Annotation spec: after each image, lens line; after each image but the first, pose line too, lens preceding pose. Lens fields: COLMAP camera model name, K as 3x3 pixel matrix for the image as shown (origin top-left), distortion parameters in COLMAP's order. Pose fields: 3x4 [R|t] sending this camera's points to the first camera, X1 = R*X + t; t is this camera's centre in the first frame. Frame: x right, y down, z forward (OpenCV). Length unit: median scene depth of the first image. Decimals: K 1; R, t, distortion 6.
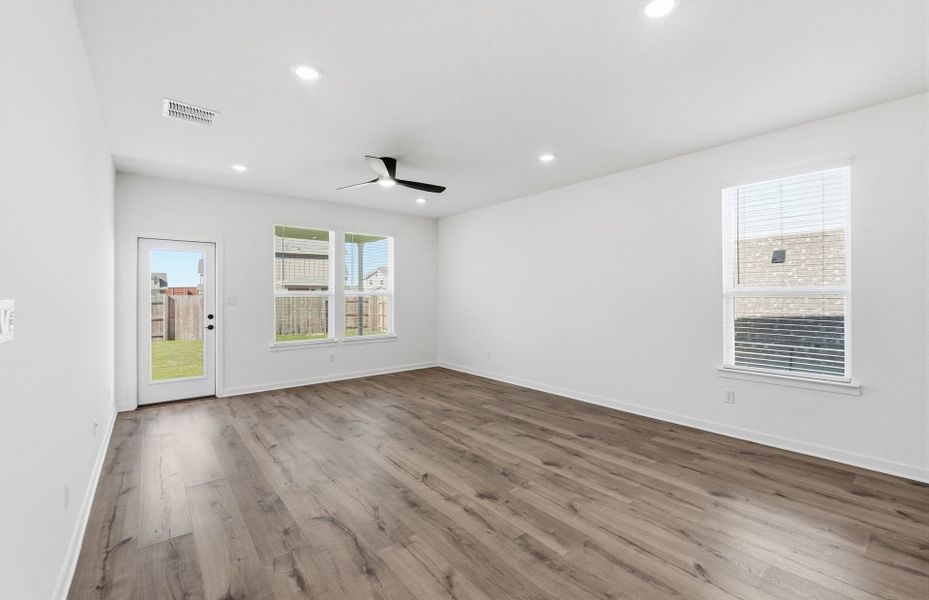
lens RADIAL K [[387.1, 0, 467.7], [0, 387.1, 293.3], [0, 0, 1]] dist [-0.006018, 0.000029]
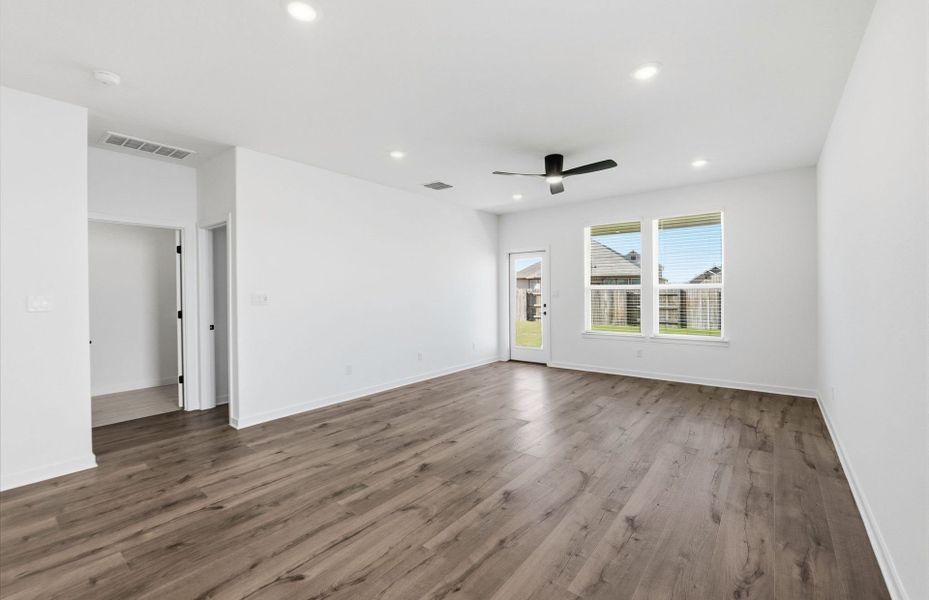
lens RADIAL K [[387.1, 0, 467.7], [0, 387.1, 293.3], [0, 0, 1]] dist [-0.006018, 0.000029]
pose [[0.210020, 0.005643, -0.977681, 1.095473], [0.016181, 0.999826, 0.009247, 0.002979], [0.977563, -0.017762, 0.209892, 0.826383]]
